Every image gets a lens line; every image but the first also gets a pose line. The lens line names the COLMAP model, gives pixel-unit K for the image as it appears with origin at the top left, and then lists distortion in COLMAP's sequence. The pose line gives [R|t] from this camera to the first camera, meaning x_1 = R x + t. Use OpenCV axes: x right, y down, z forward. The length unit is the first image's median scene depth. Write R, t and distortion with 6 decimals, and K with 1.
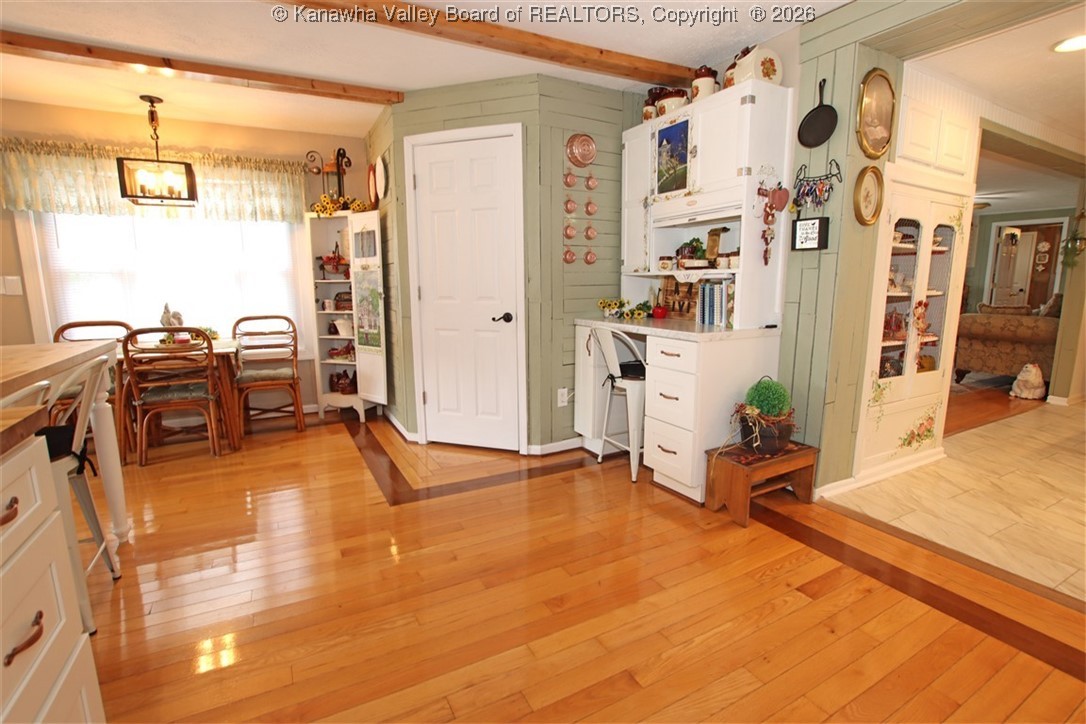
lens RADIAL K [[505.0, 0, 542.7], [0, 505.0, 365.0], [0, 0, 1]] dist [-0.020195, 0.000274]
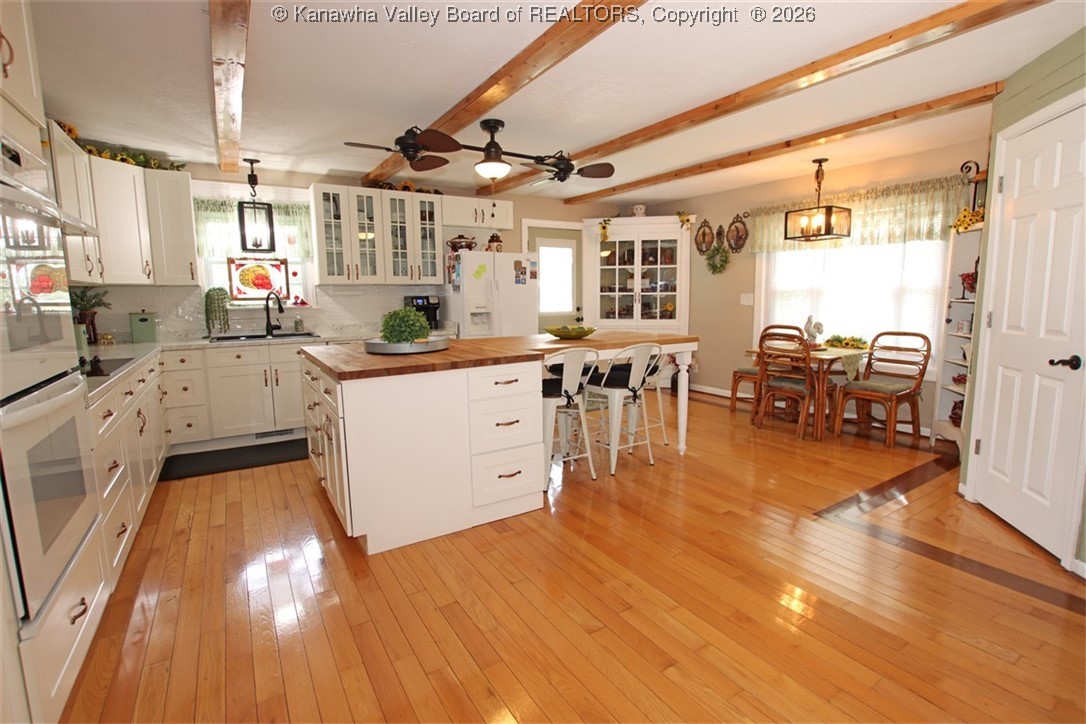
lens RADIAL K [[505.0, 0, 542.6], [0, 505.0, 358.4], [0, 0, 1]] dist [-0.020195, 0.000274]
pose [[0.076465, 0.133330, -0.988118, 0.457881], [-0.155651, 0.980465, 0.120252, -0.058319], [0.984848, 0.144606, 0.095724, 0.193489]]
